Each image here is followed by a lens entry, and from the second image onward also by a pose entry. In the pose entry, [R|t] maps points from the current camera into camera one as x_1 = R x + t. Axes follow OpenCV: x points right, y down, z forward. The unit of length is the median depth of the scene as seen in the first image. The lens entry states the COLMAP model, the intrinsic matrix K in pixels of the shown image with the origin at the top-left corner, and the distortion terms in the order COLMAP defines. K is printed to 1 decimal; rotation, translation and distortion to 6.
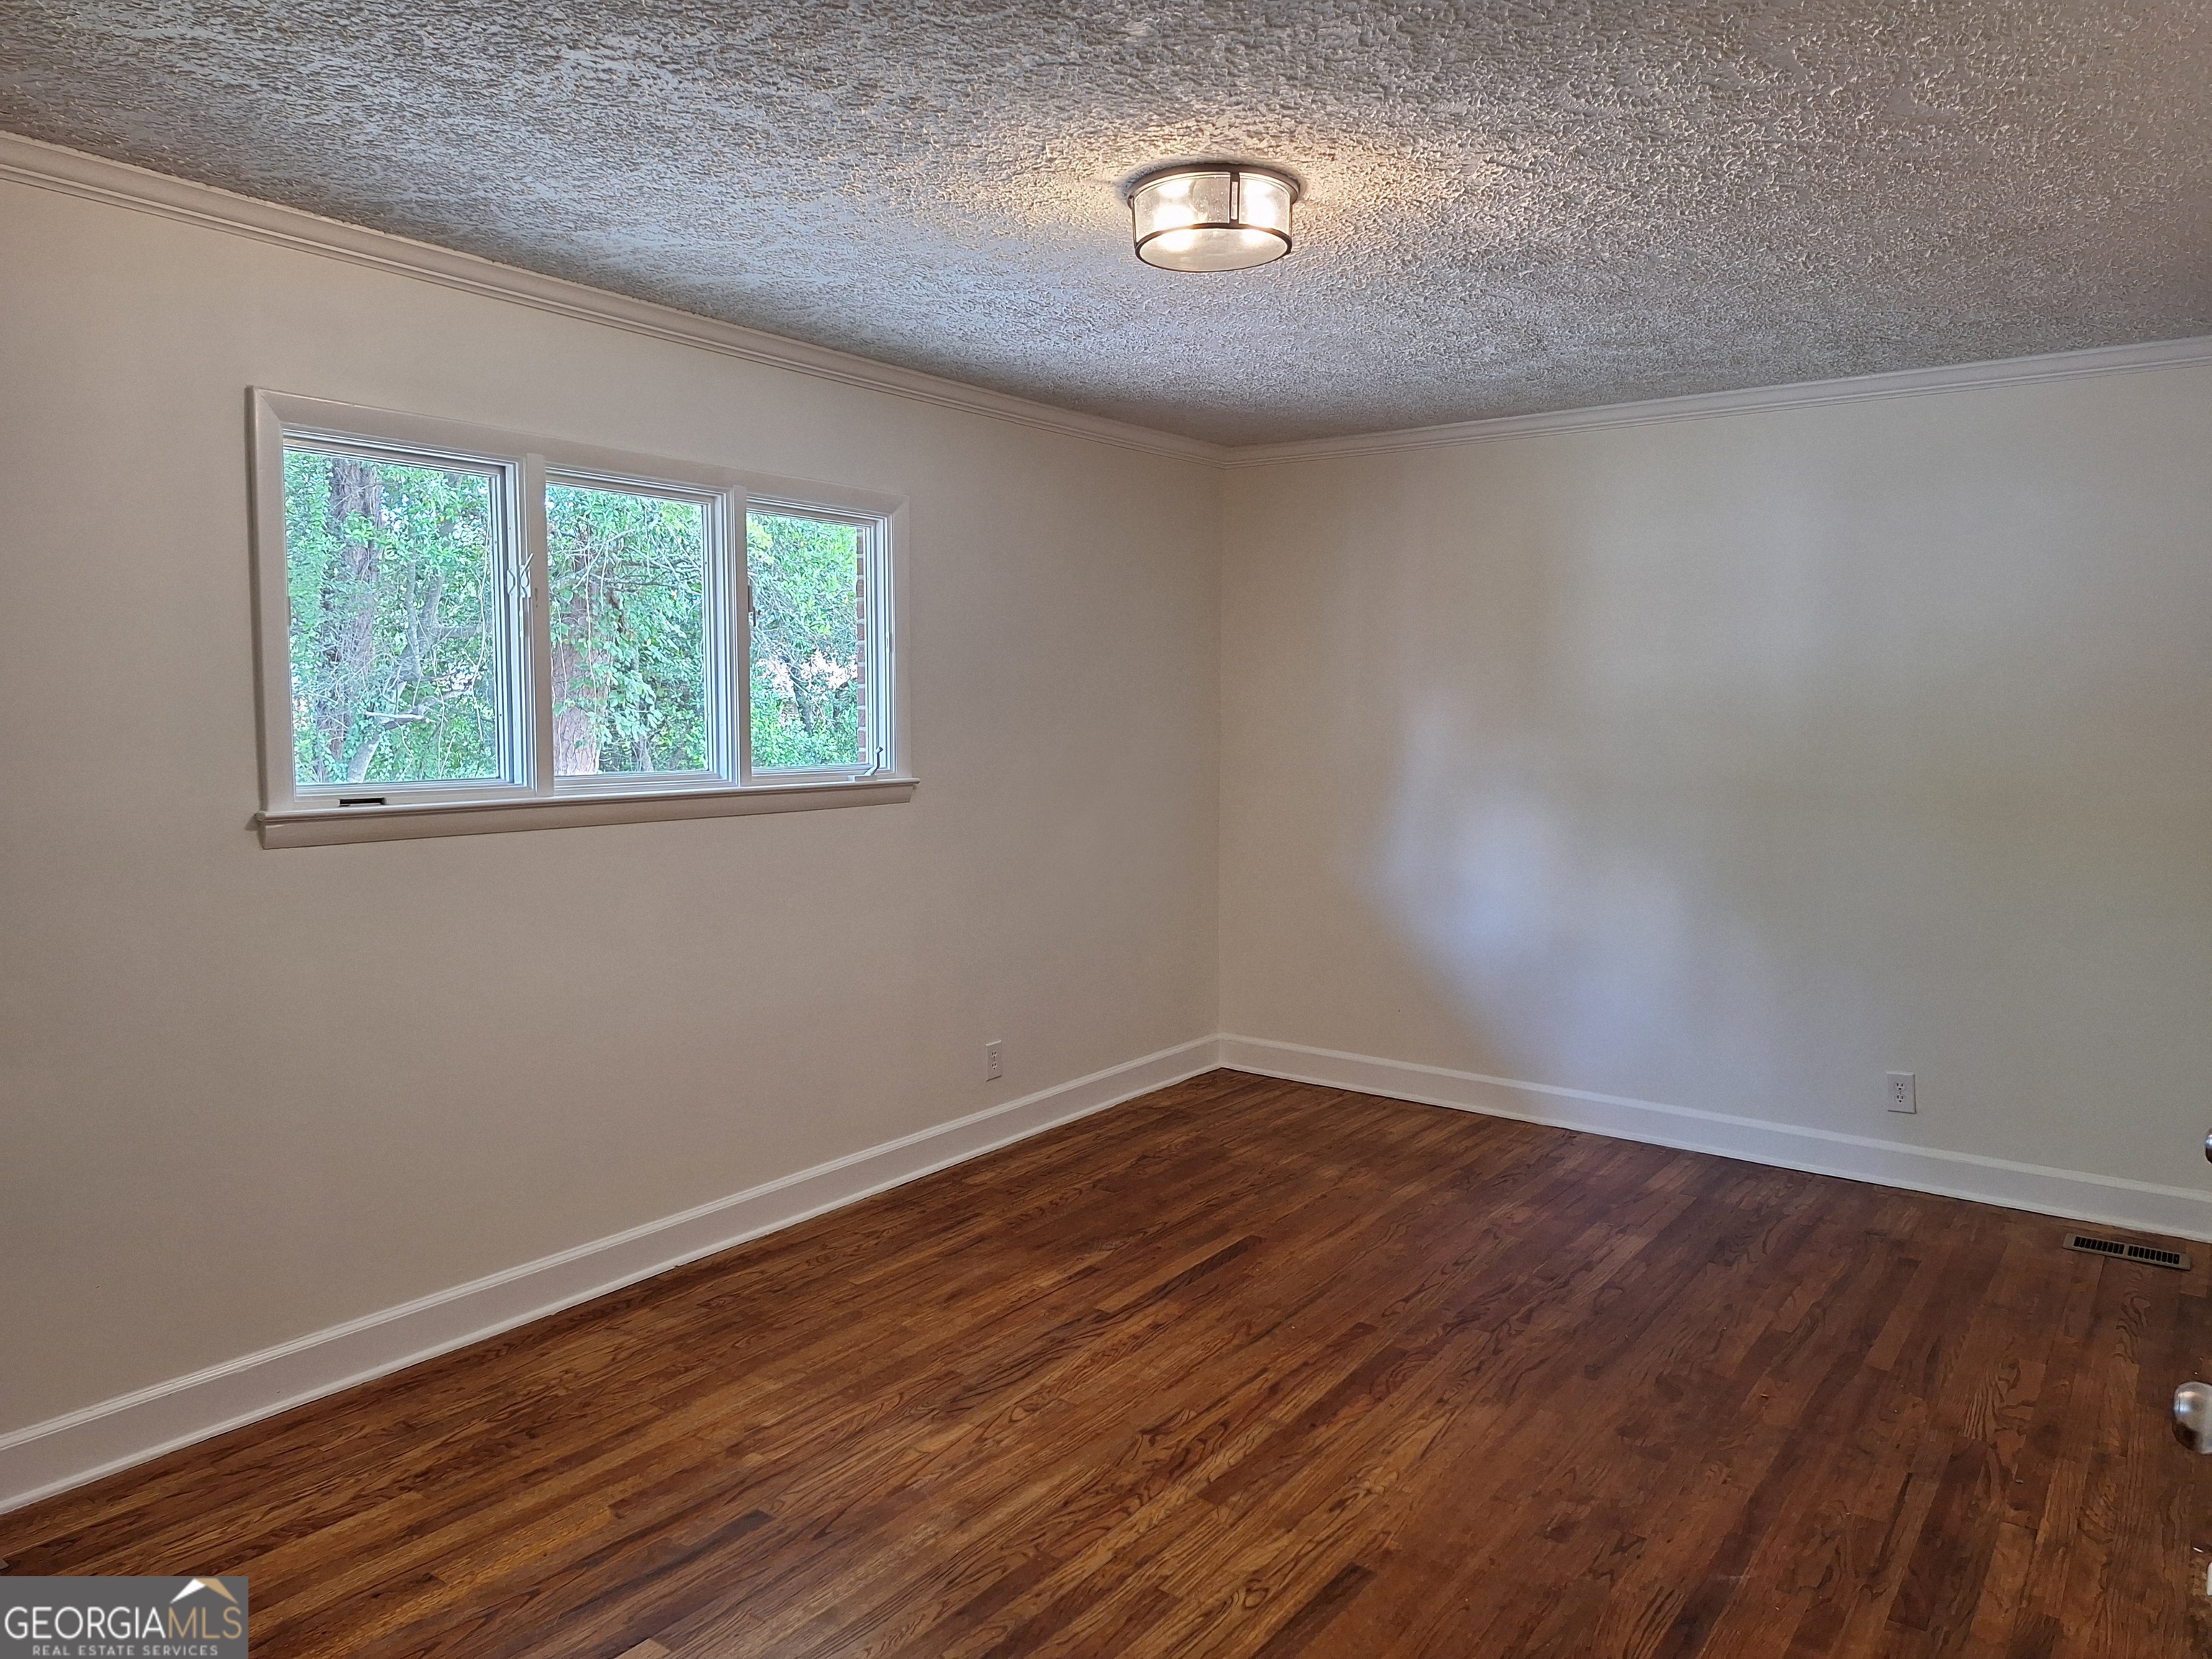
lens RADIAL K [[1551.5, 0, 1113.9], [0, 1551.5, 844.2], [0, 0, 1]] dist [0.090940, -0.077590]
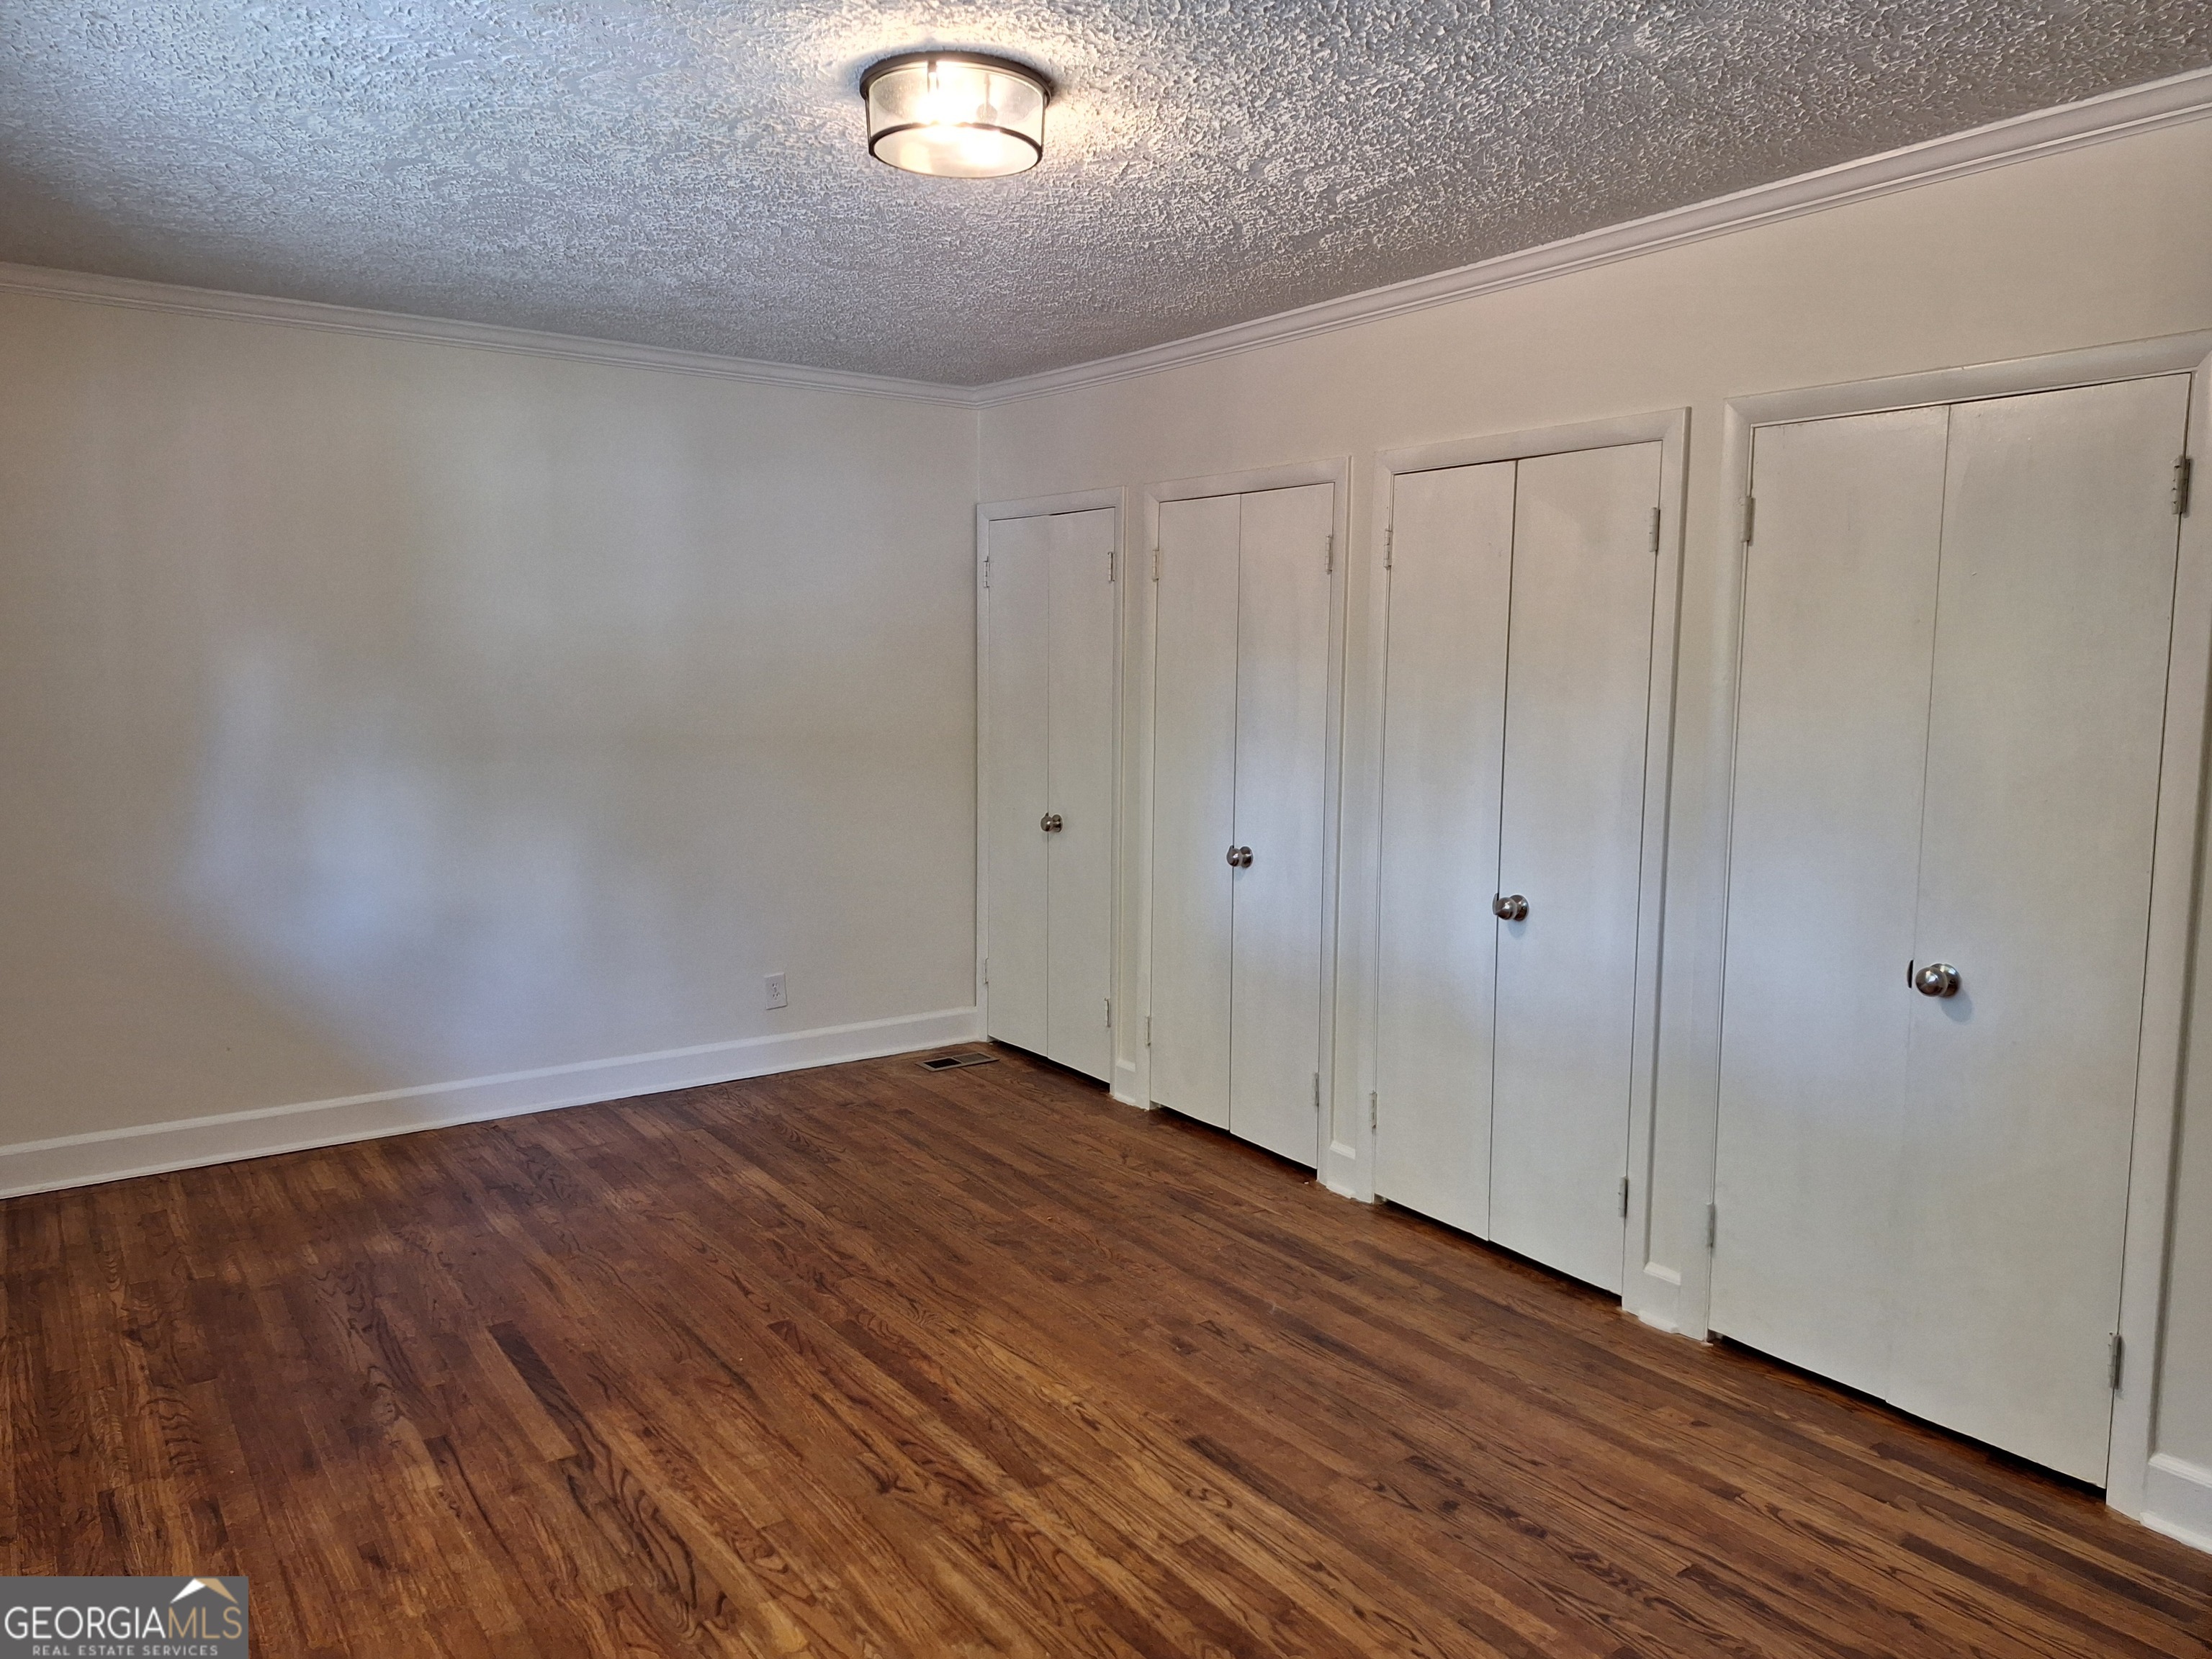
lens RADIAL K [[1551.5, 0, 1112.2], [0, 1551.5, 808.3], [0, 0, 1]] dist [0.090940, -0.077590]
pose [[0.319802, -0.098090, 0.942393, -0.625864], [0.085484, 0.993557, 0.074407, -0.052692], [-0.943620, 0.056764, 0.326127, 0.480832]]
